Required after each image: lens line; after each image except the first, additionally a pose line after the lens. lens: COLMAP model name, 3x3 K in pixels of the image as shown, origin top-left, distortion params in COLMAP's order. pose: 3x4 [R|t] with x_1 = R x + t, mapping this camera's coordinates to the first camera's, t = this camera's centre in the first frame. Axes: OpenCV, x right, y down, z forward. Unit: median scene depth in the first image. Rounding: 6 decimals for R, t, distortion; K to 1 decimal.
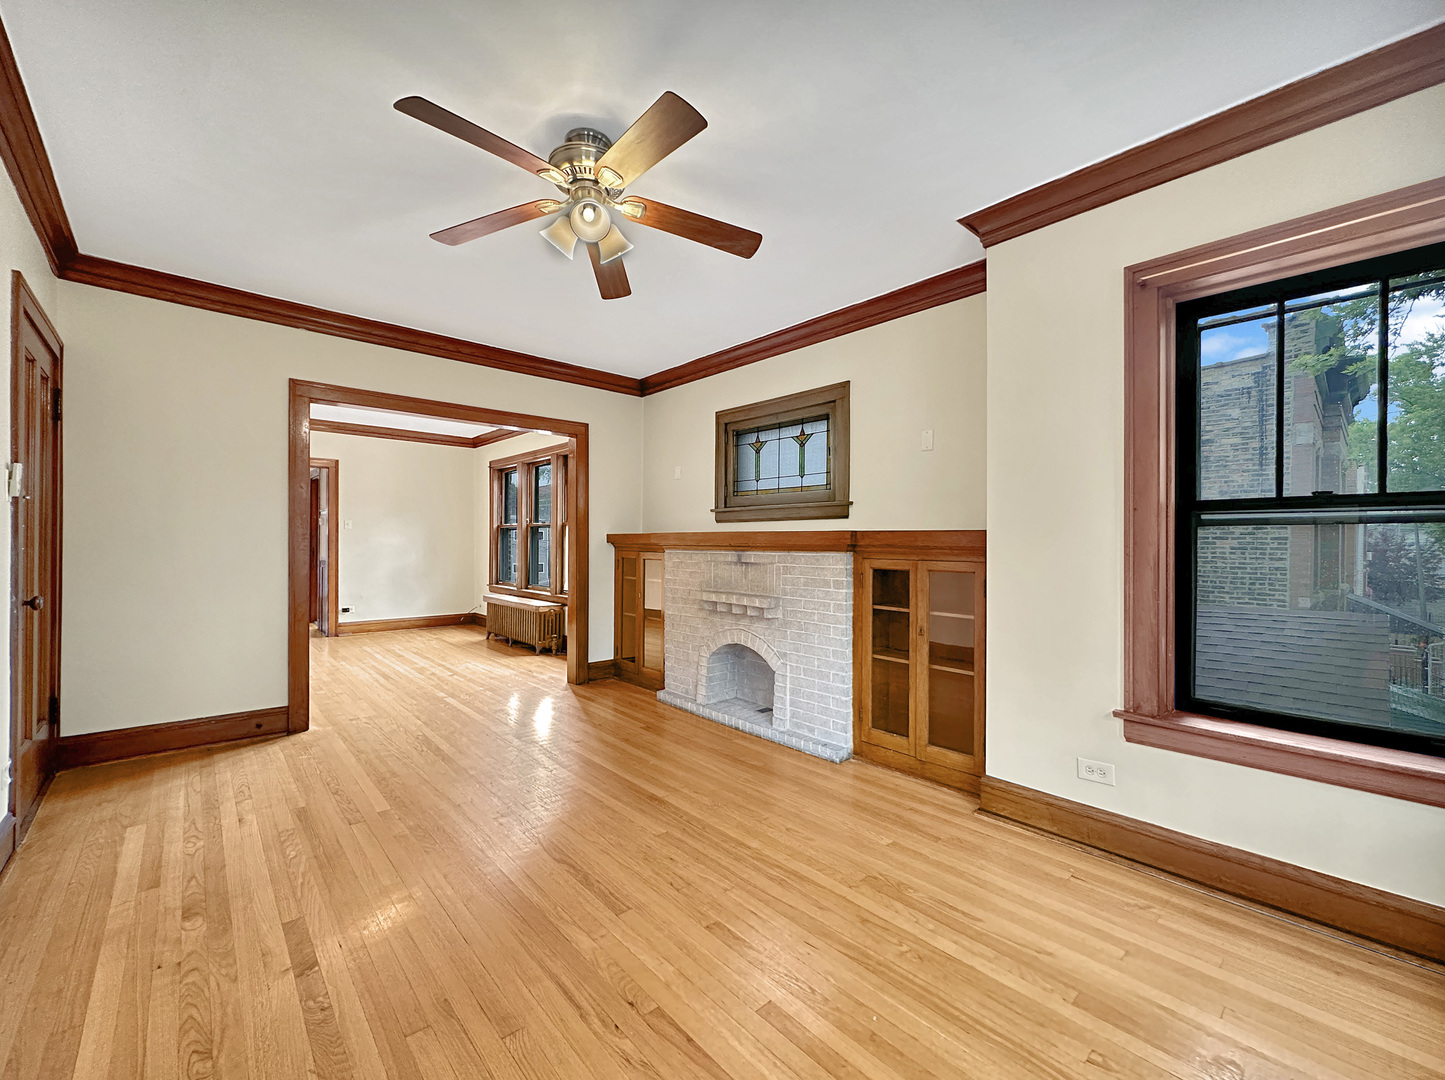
lens RADIAL K [[588.9, 0, 720.3], [0, 588.9, 554.2], [0, 0, 1]] dist [-0.002632, 0.001295]
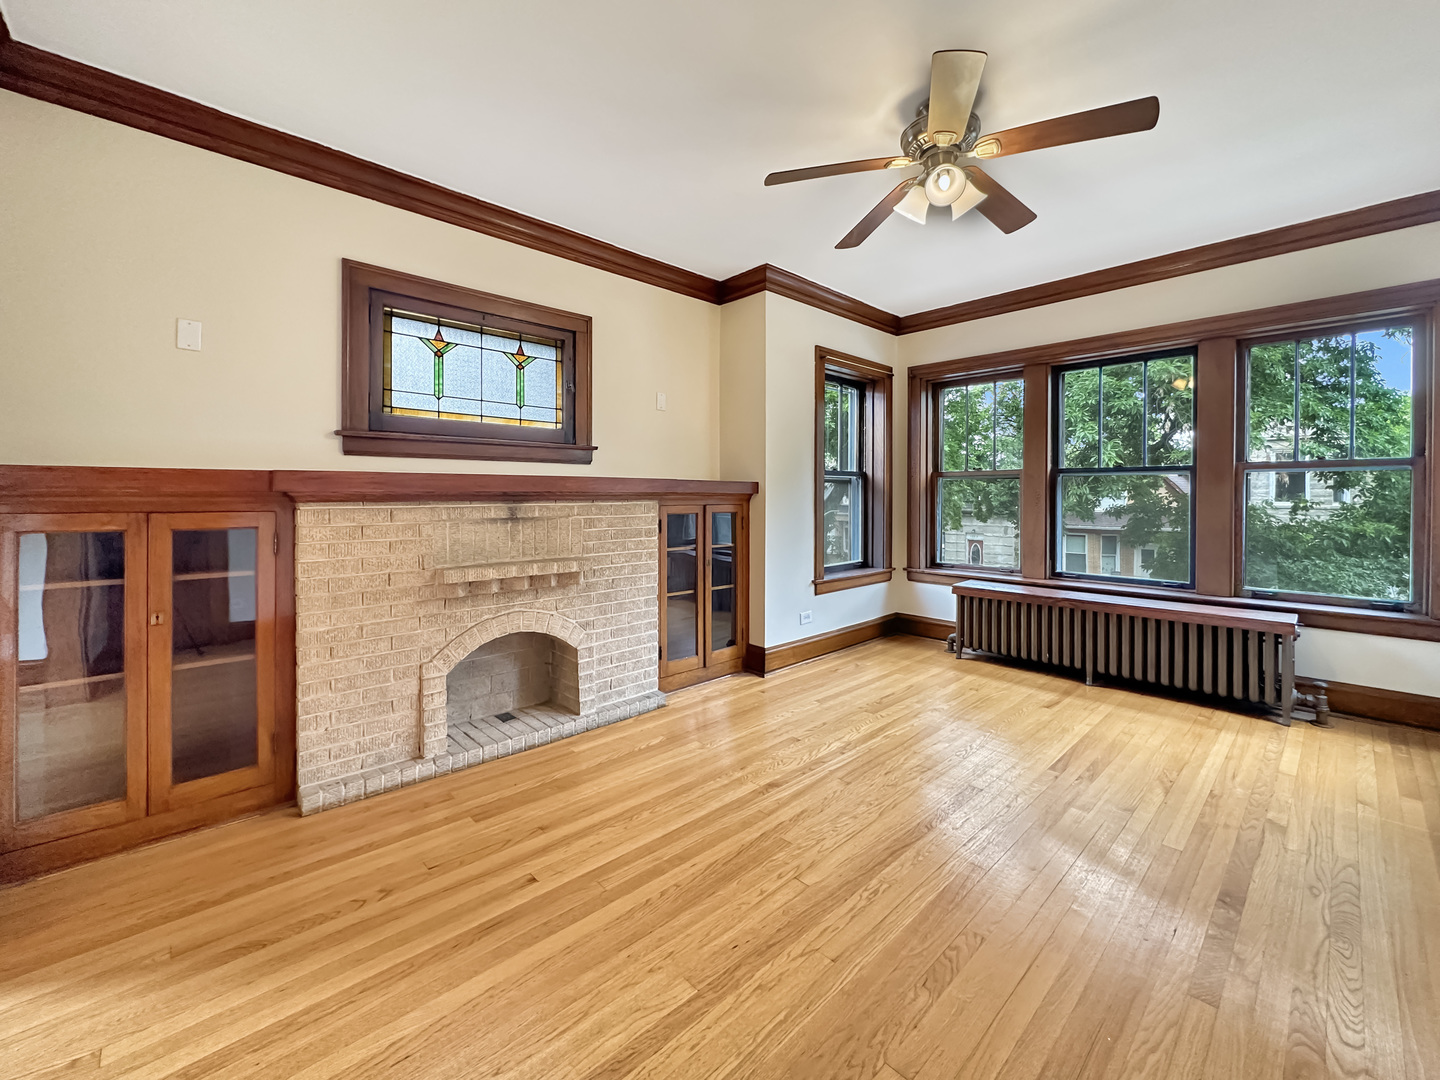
lens RADIAL K [[586.9, 0, 725.2], [0, 586.9, 507.2], [0, 0, 1]] dist [-0.002632, 0.001295]
pose [[-0.022585, -0.030882, 0.999268, -0.716195], [0.016145, 0.999381, 0.031250, -0.018491], [-0.999615, 0.016839, -0.022072, 0.802588]]
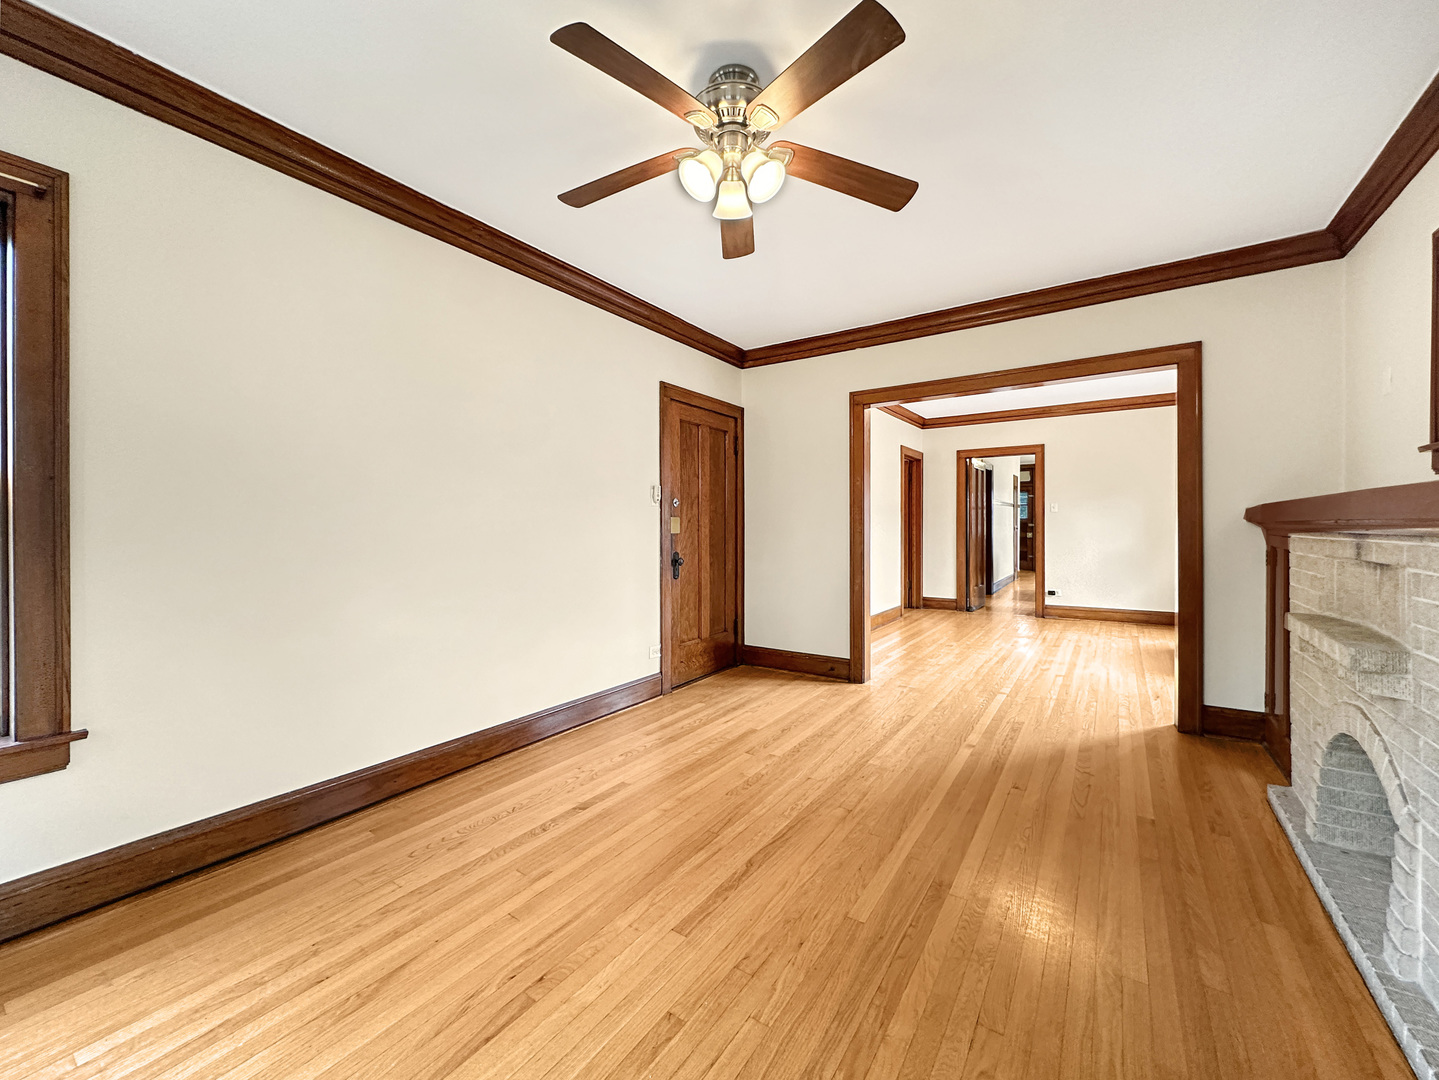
lens RADIAL K [[586.5, 0, 725.2], [0, 586.5, 533.4], [0, 0, 1]] dist [-0.002632, 0.001295]
pose [[0.246326, 0.004790, -0.969175, 0.371350], [-0.011040, 0.999937, 0.002136, -0.002777], [0.969124, 0.010174, 0.246363, 0.434808]]
